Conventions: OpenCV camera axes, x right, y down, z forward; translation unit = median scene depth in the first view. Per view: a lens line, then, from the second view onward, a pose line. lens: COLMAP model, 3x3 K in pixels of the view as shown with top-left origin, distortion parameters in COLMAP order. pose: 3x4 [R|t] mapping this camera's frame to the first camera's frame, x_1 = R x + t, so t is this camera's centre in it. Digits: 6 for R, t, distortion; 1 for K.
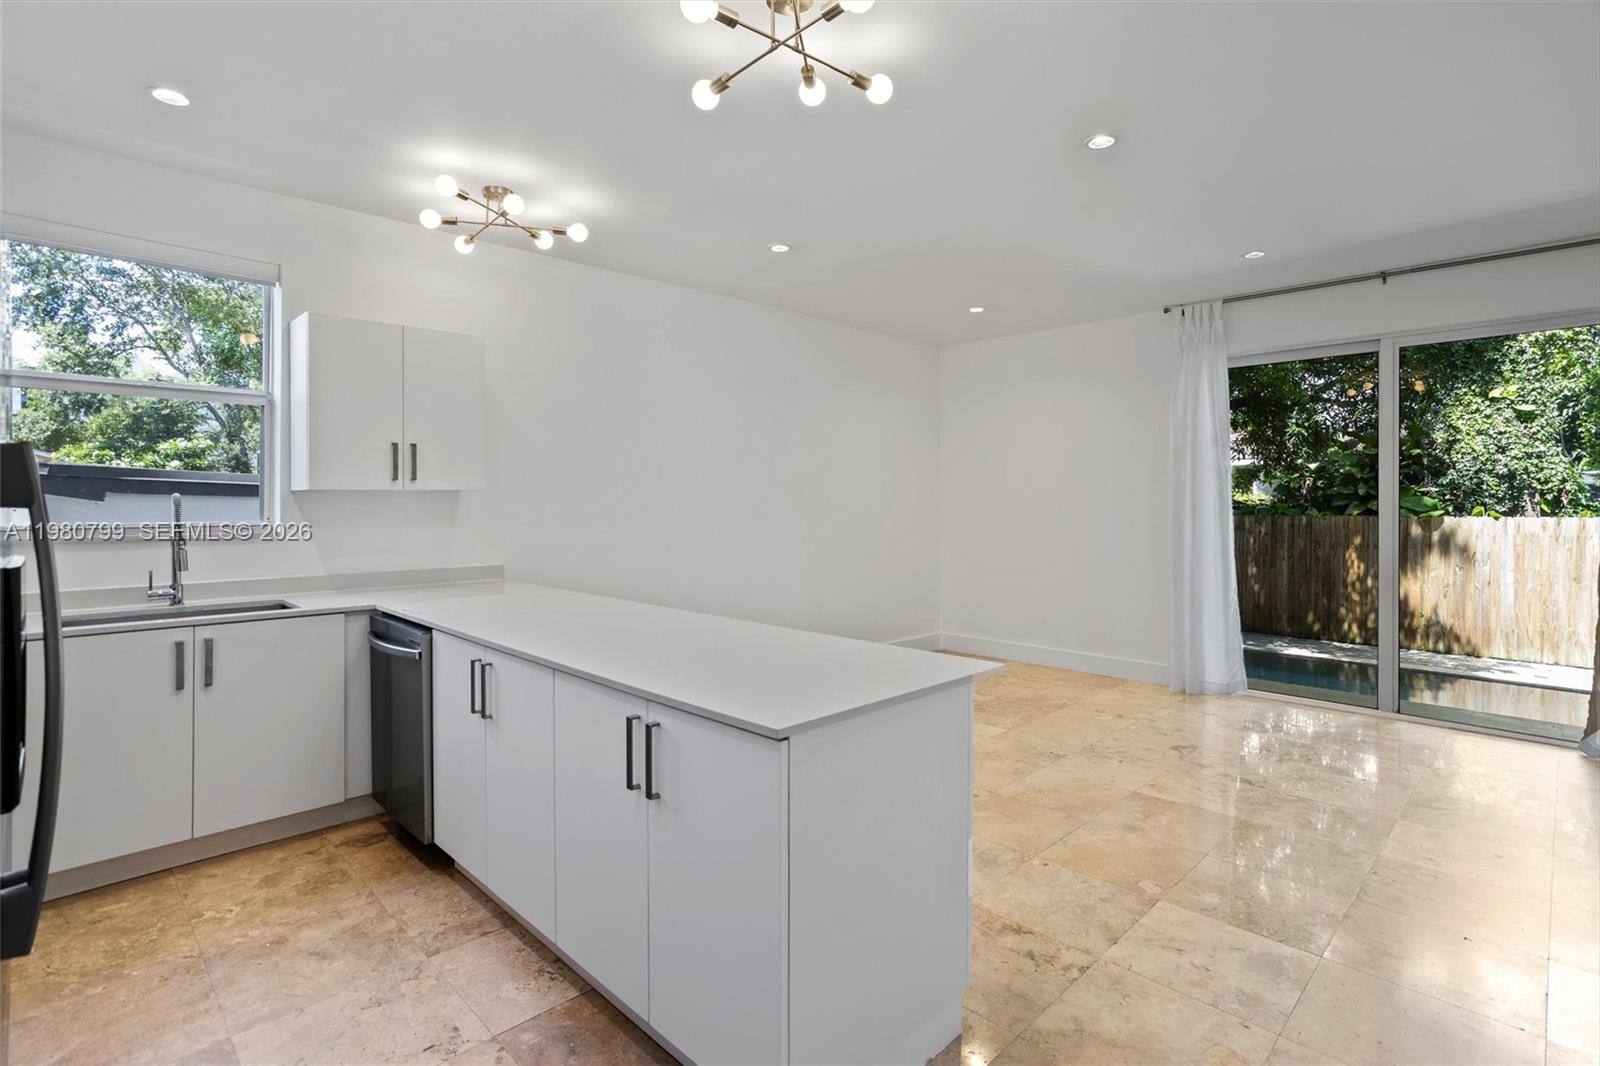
lens RADIAL K [[794.3, 0, 792.4], [0, 794.3, 503.8], [0, 0, 1]] dist [-0.031941, 0.027144]
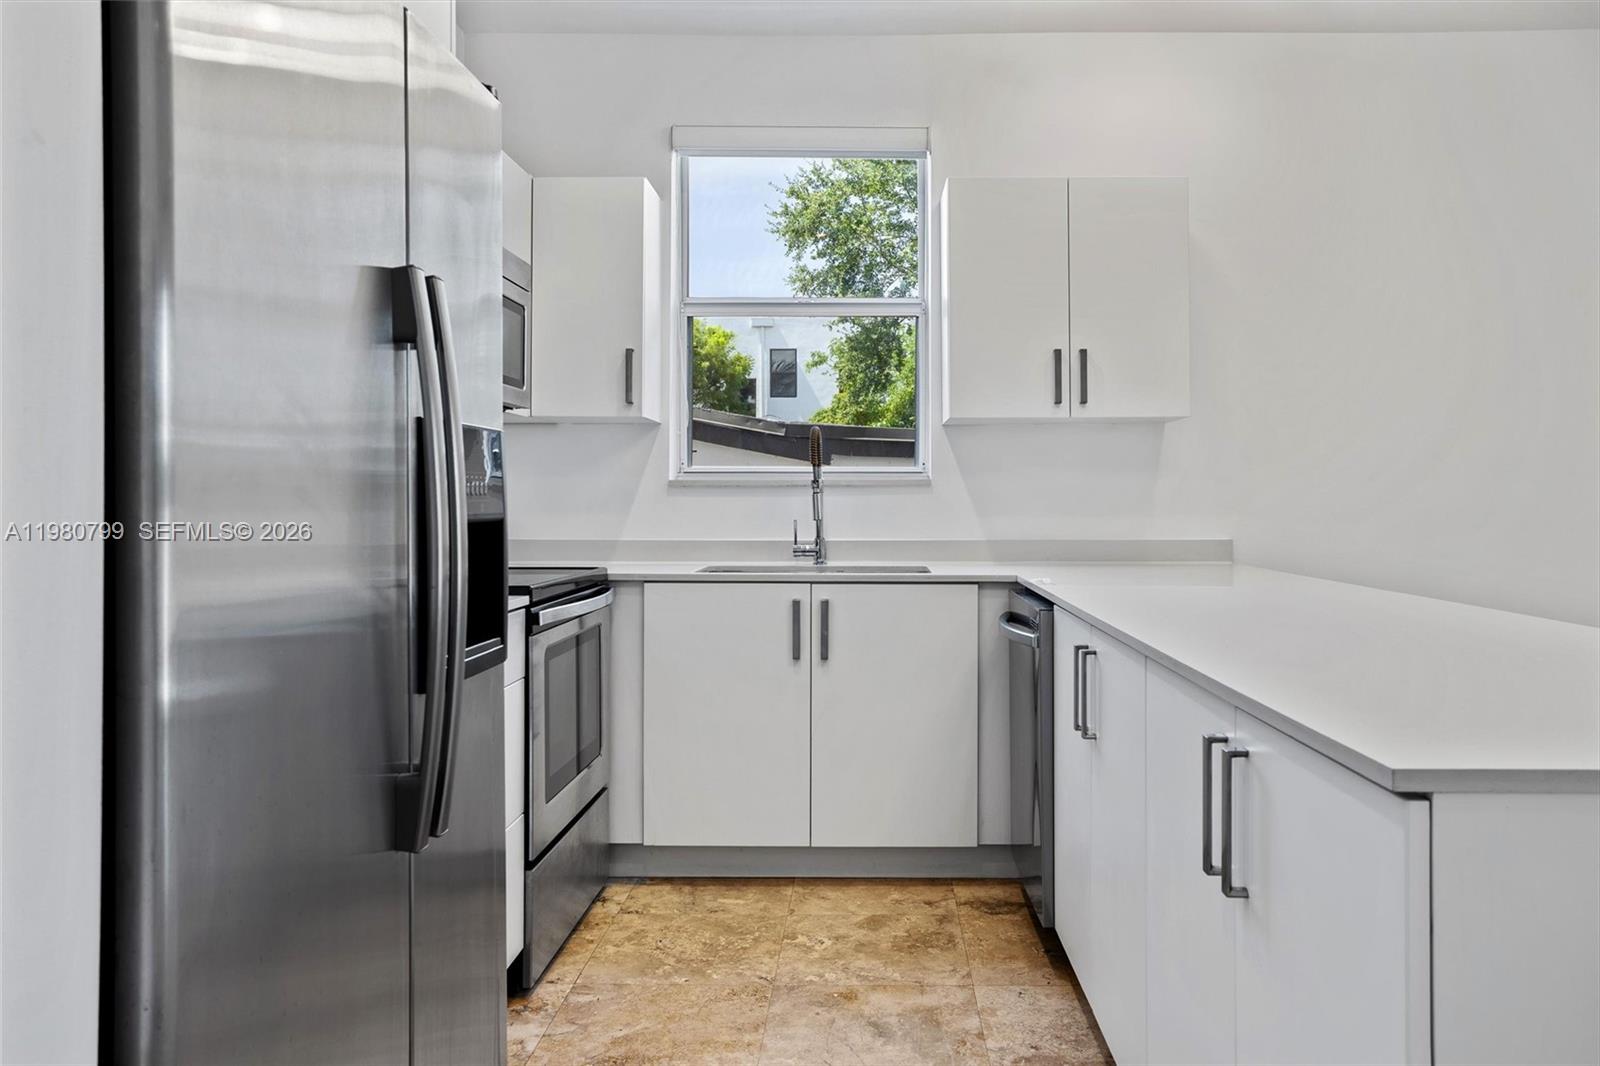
lens RADIAL K [[1182.8, 0, 801.6], [0, 1182.8, 490.4], [0, 0, 1]] dist [0.027643, -0.001500]
pose [[0.703915, 0.003821, -0.710274, 0.102917], [-0.005045, 0.999987, 0.000380, 0.062633], [0.710266, 0.003316, 0.703925, 0.143399]]
